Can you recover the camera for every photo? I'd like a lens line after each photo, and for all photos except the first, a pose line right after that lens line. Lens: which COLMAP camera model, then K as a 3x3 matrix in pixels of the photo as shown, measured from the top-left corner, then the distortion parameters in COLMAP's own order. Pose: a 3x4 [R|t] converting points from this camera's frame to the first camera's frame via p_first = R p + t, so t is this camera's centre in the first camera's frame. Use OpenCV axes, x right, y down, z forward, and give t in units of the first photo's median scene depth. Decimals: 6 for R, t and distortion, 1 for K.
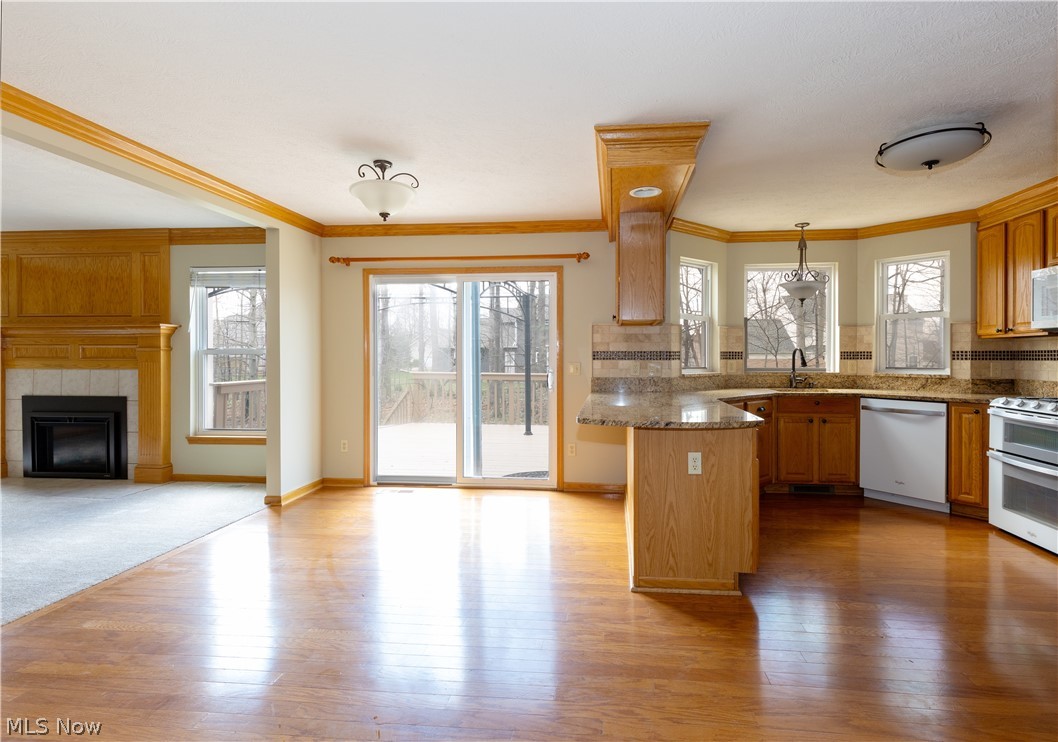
lens RADIAL K [[553.7, 0, 543.9], [0, 553.7, 364.3], [0, 0, 1]] dist [0.013100, -0.000848]
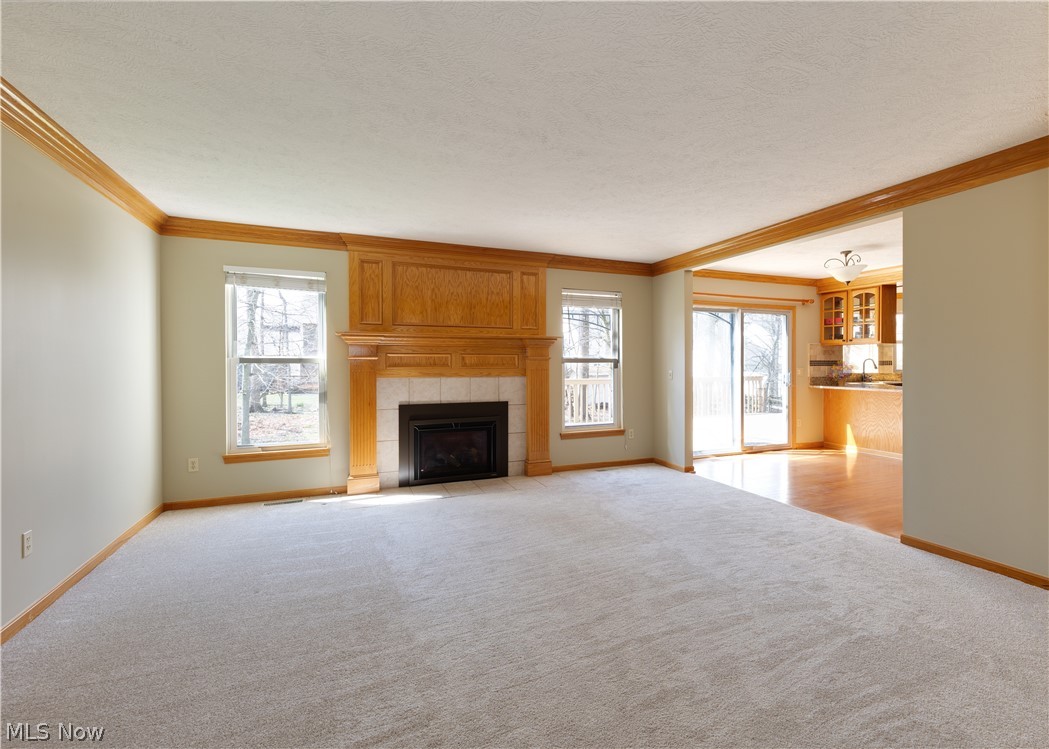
lens RADIAL K [[504.1, 0, 571.7], [0, 504.1, 367.4], [0, 0, 1]] dist [0.002469, 0.000466]
pose [[0.863473, -0.006215, 0.504357, -1.250202], [0.007094, 0.999975, 0.000176, -0.008984], [-0.504345, 0.003426, 0.863495, 0.083873]]
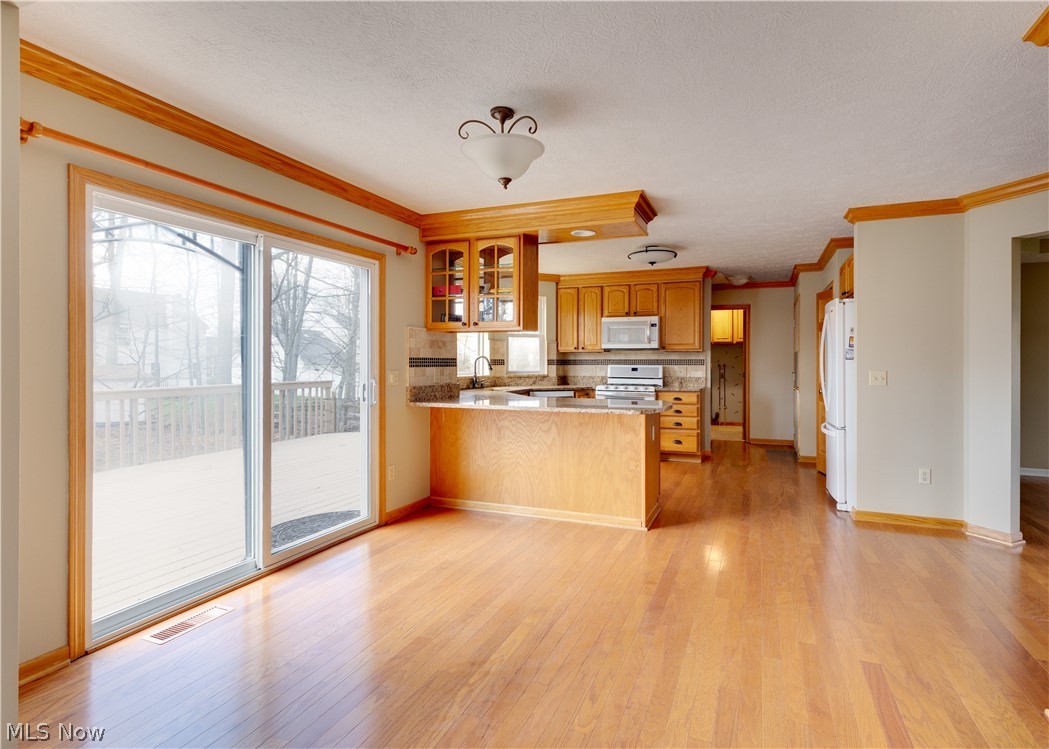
lens RADIAL K [[504.1, 0, 567.7], [0, 504.1, 359.6], [0, 0, 1]] dist [0.002469, 0.000466]
pose [[0.255263, 0.004636, 0.966861, -0.638295], [0.007205, 0.999952, -0.006696, -0.012685], [-0.966845, 0.008676, 0.255217, 0.543208]]
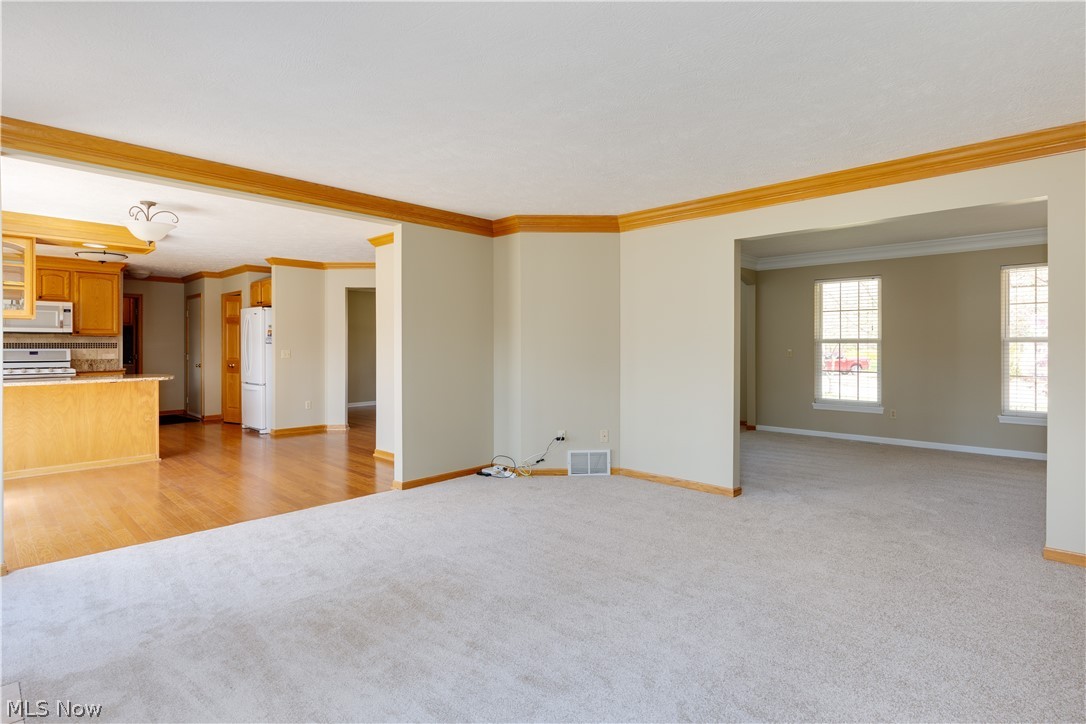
lens RADIAL K [[549.7, 0, 553.7], [0, 549.7, 344.4], [0, 0, 1]] dist [-0.002734, 0.000699]
pose [[-0.794341, 0.001024, 0.607471, -1.286618], [0.006850, 0.999950, 0.007270, -0.018535], [-0.607433, 0.009936, -0.794309, 1.045300]]
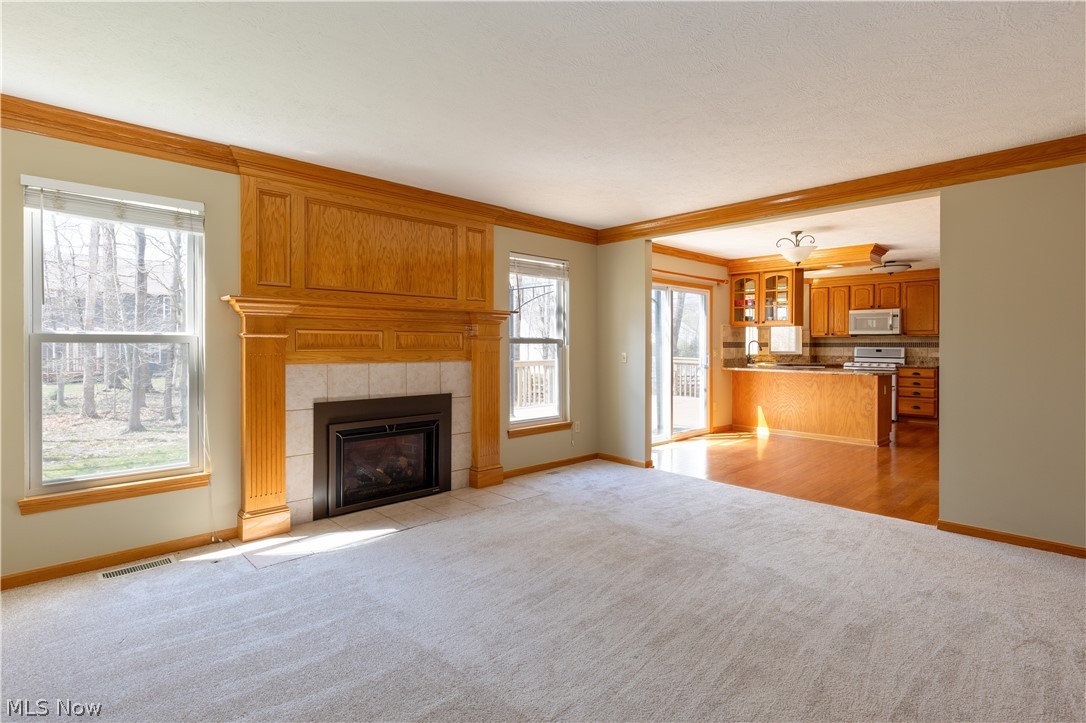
lens RADIAL K [[538.3, 0, 551.1], [0, 538.3, 347.1], [0, 0, 1]] dist [-0.002192, -0.000215]
pose [[0.644374, -0.003883, 0.764701, -1.399898], [0.005340, 0.999986, 0.000578, -0.013119], [-0.764692, 0.003711, 0.644386, 0.387623]]
